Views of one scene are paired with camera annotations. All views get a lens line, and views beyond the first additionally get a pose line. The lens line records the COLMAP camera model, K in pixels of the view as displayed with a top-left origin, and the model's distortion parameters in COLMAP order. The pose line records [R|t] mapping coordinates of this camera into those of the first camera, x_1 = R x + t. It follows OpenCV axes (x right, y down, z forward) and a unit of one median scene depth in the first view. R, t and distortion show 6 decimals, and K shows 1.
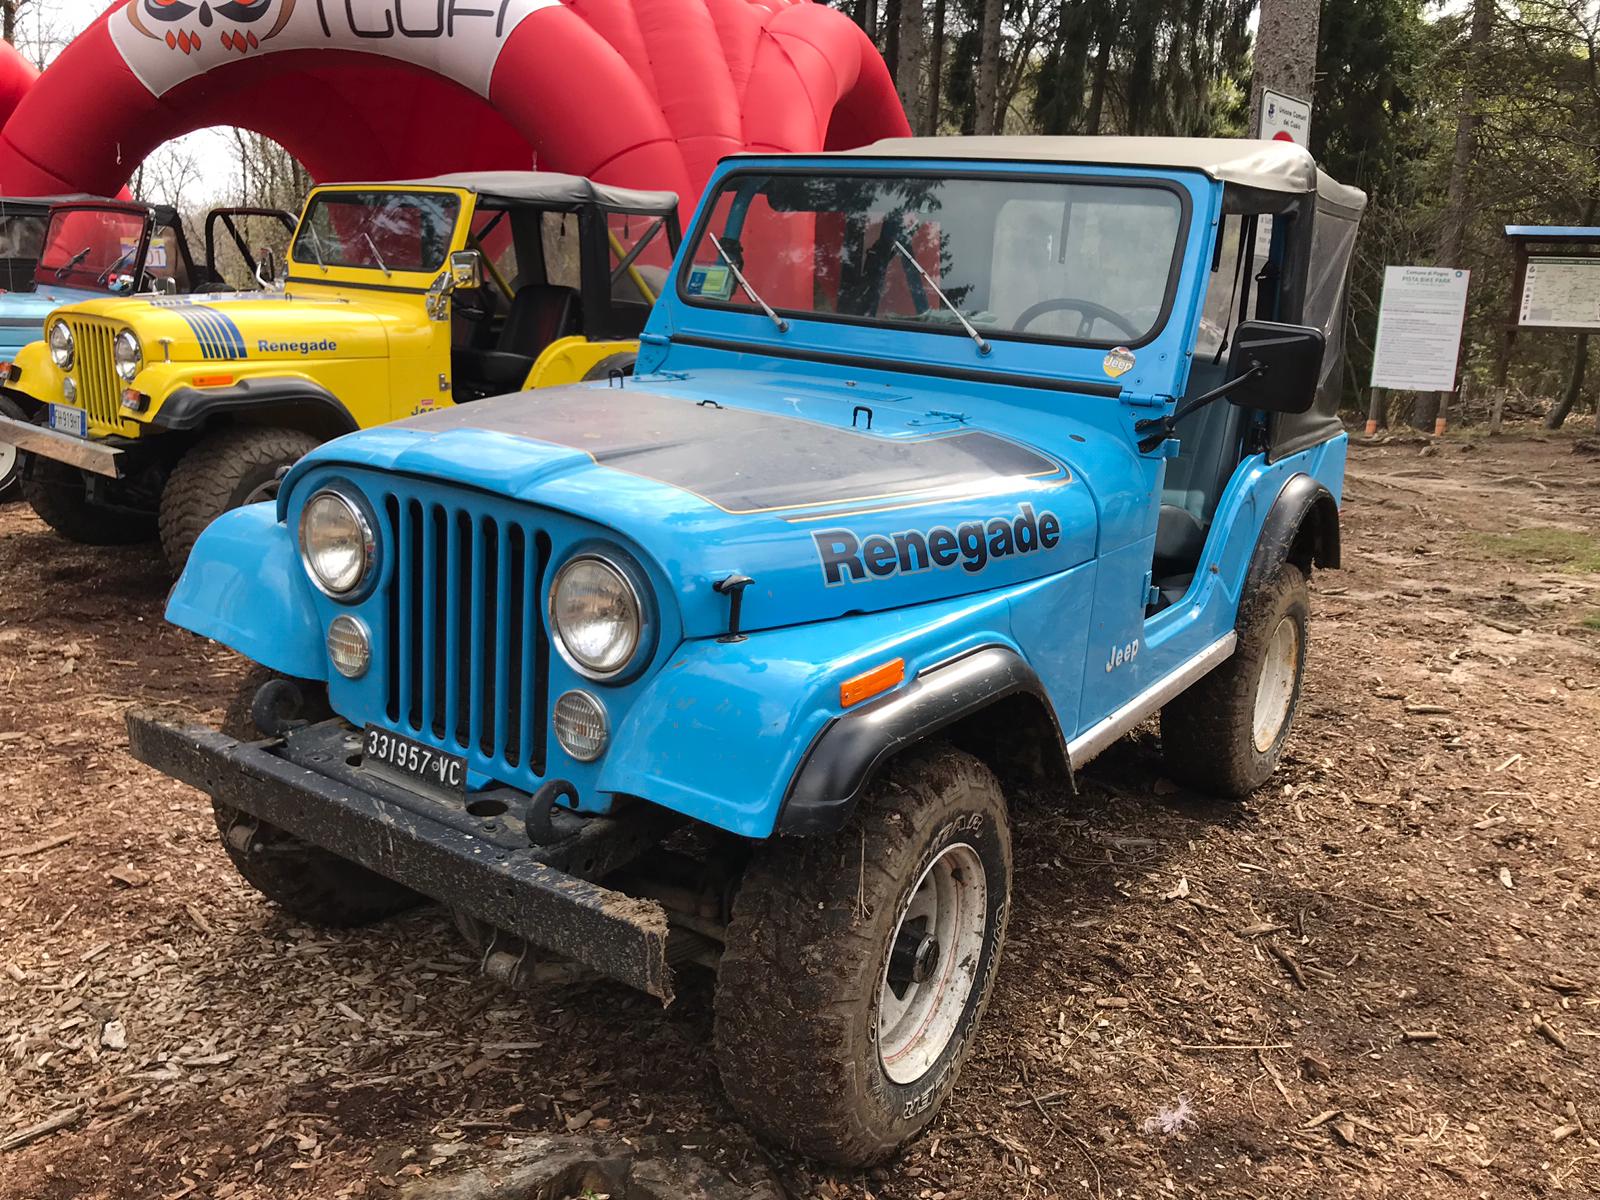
lens RADIAL K [[1320.8, 0, 800.0], [0, 1320.8, 600.0], [0, 0, 1]] dist [-0.010304, -0.000424]
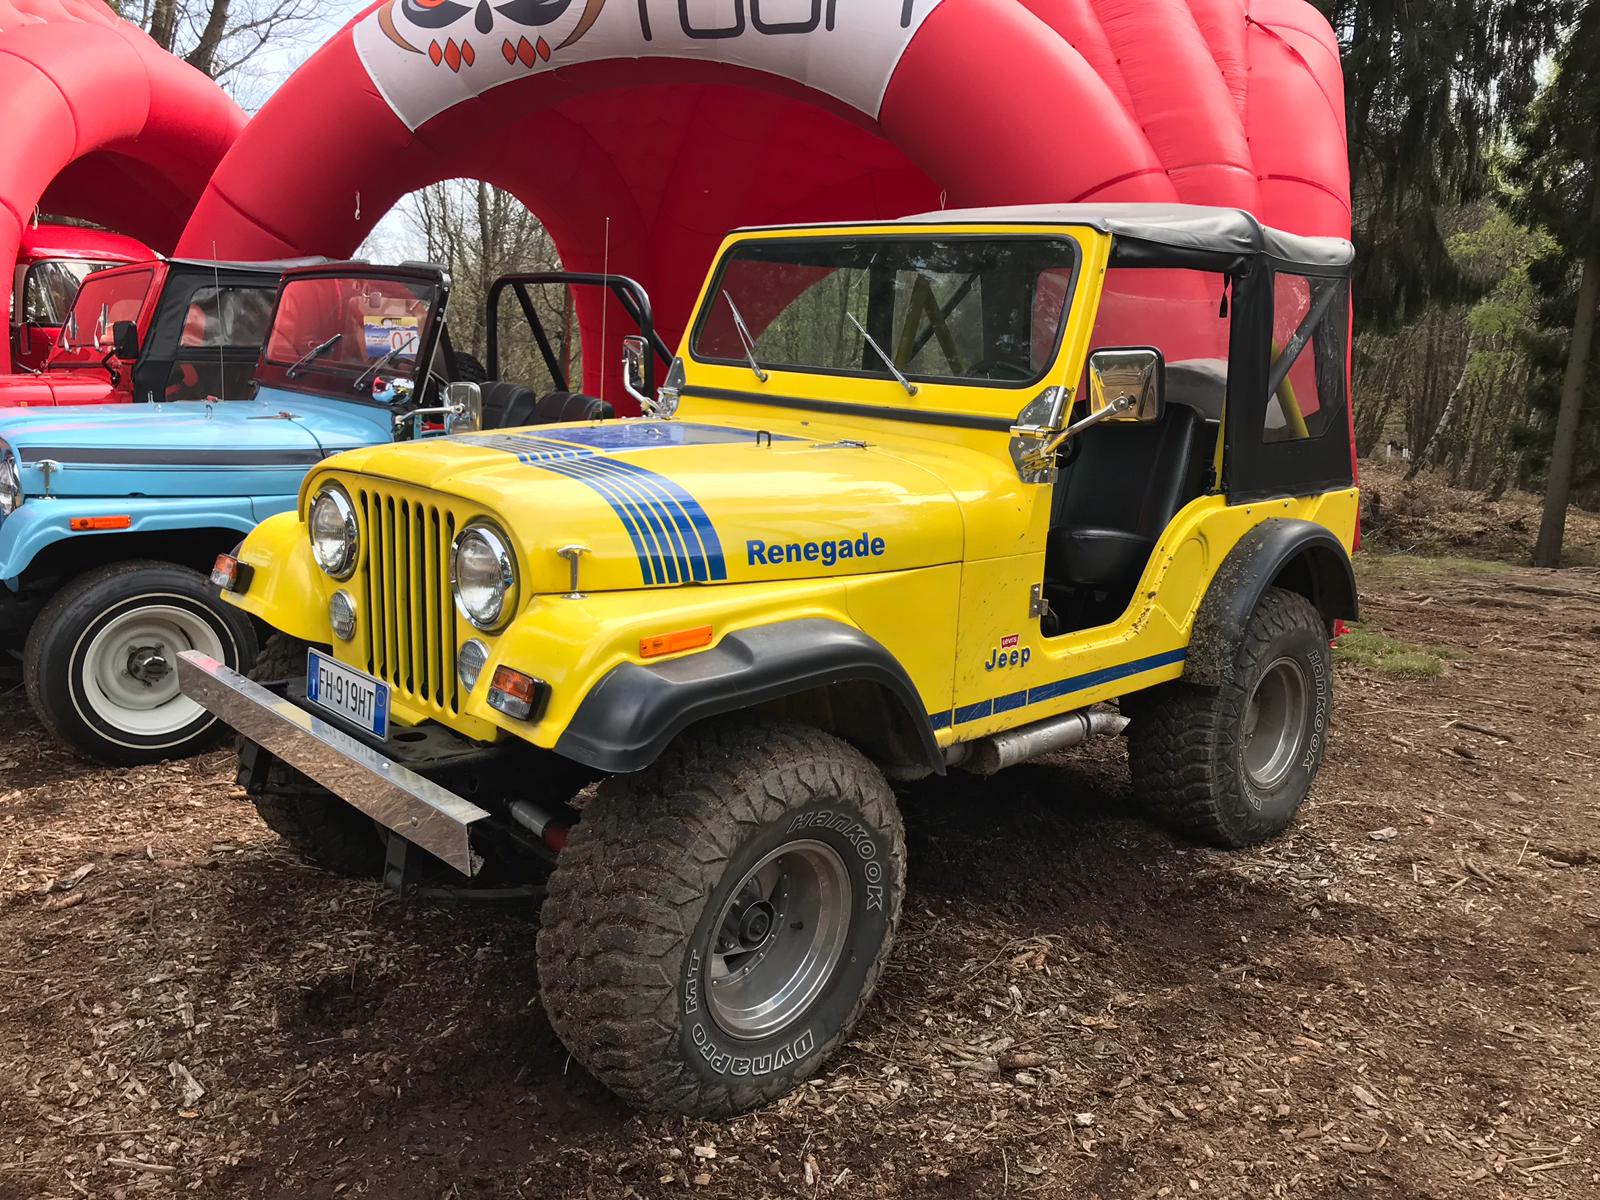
lens RADIAL K [[1380.7, 0, 803.3], [0, 1380.7, 583.6], [0, 0, 1]] dist [-0.011976, -0.009492]
pose [[0.993196, 0.015507, -0.115421, -0.276885], [-0.023461, 0.997418, -0.067872, -0.123334], [0.114070, 0.070118, 0.990995, 0.427666]]
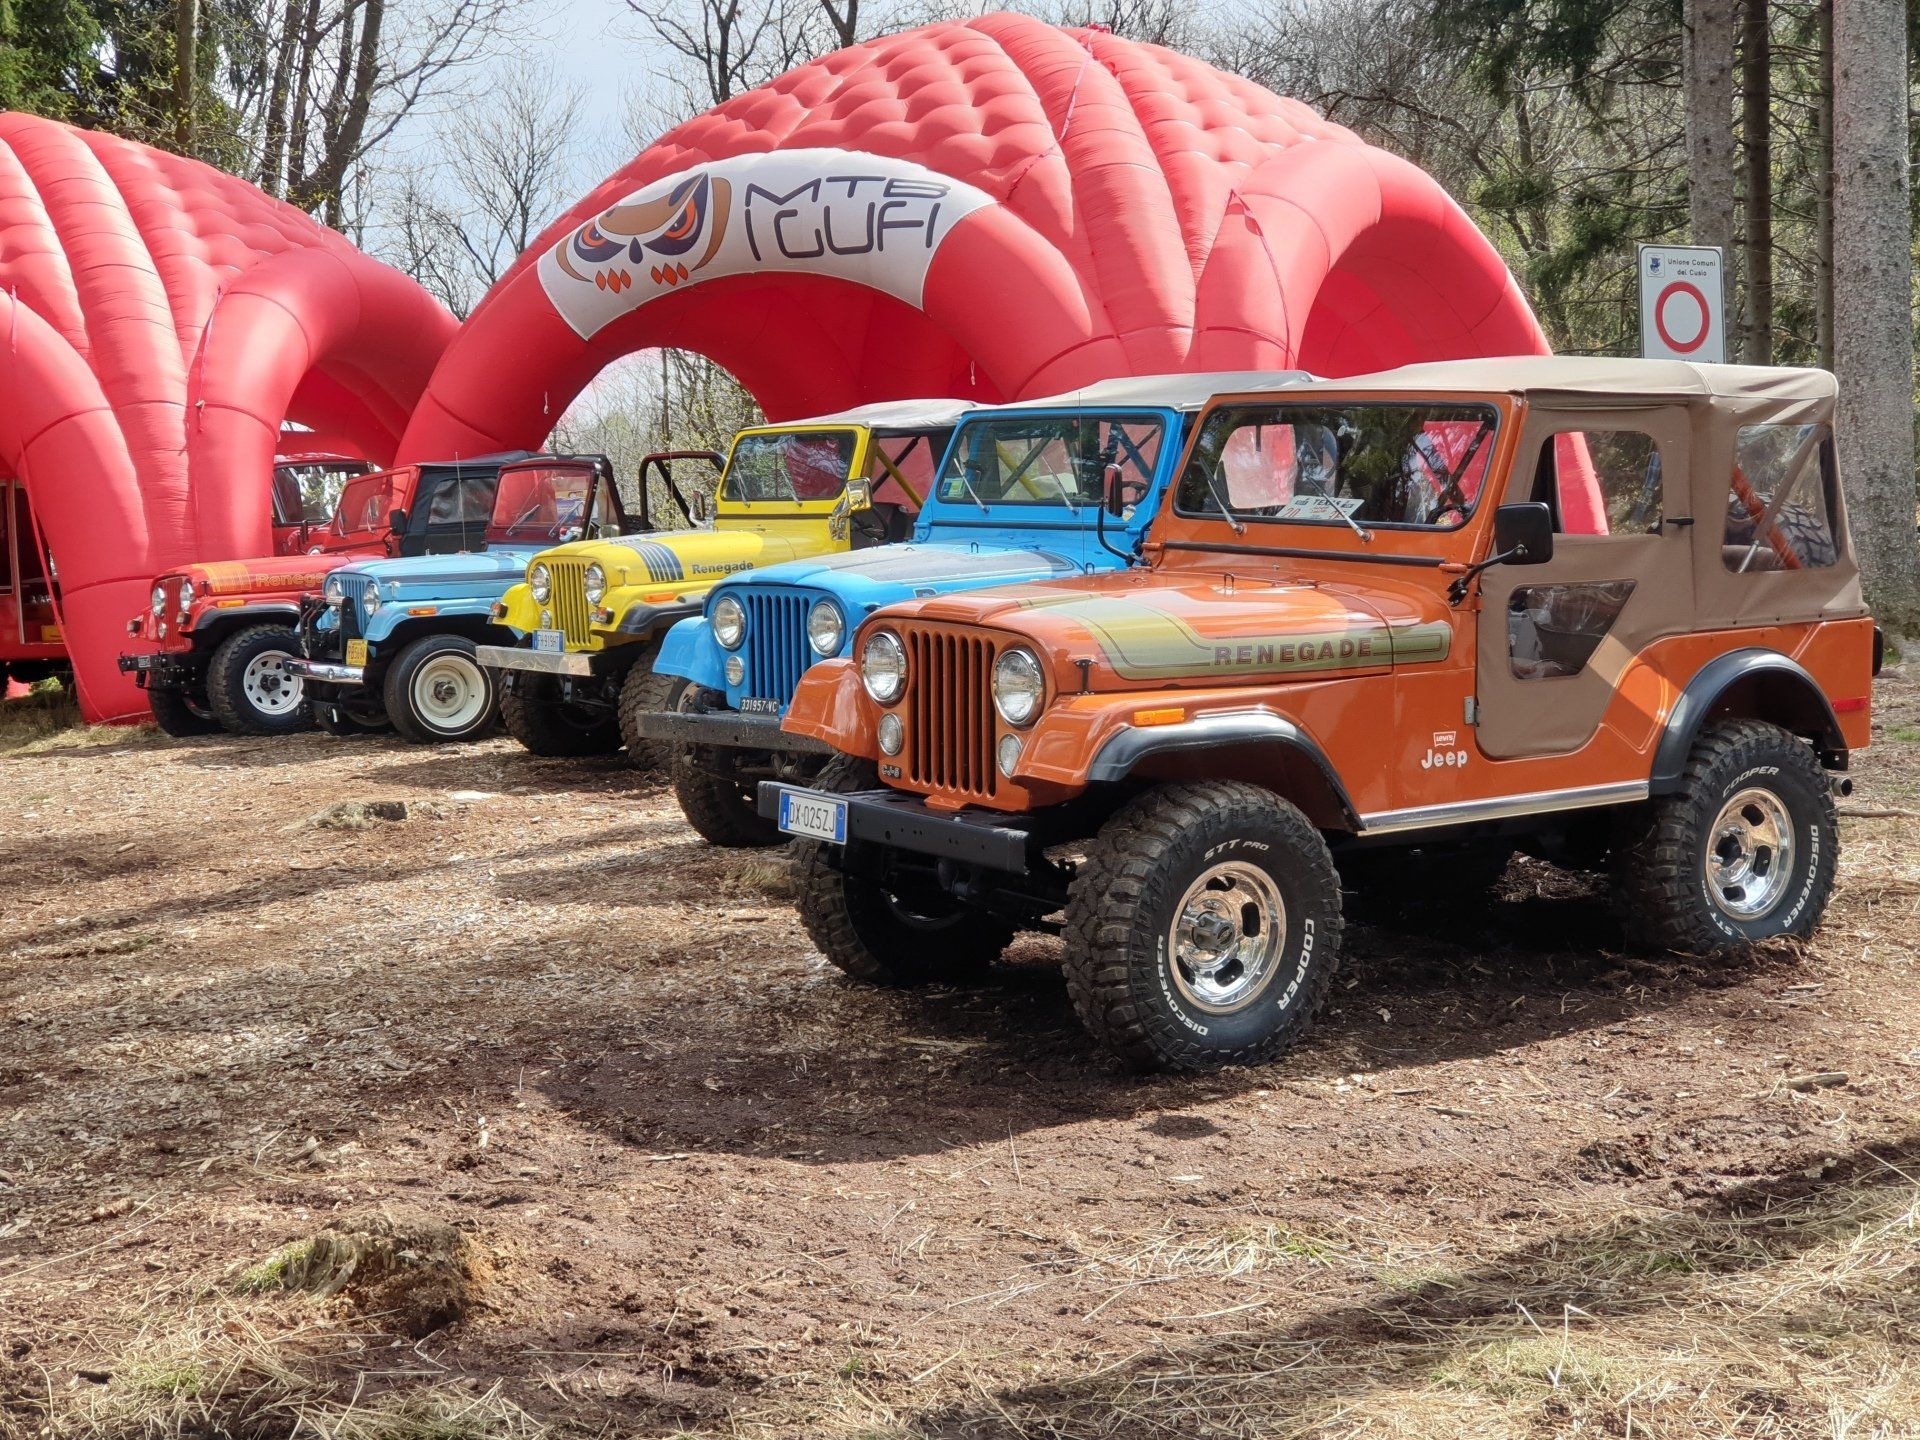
lens RADIAL K [[2648.7, 0, 960.0], [0, 2648.7, 720.0], [0, 0, 1]] dist [0.014420, -0.547494]
pose [[0.958049, -0.064559, -0.279240, 0.419675], [0.021944, 0.987963, -0.153124, 0.272330], [0.285765, 0.140572, 0.947934, -1.032180]]
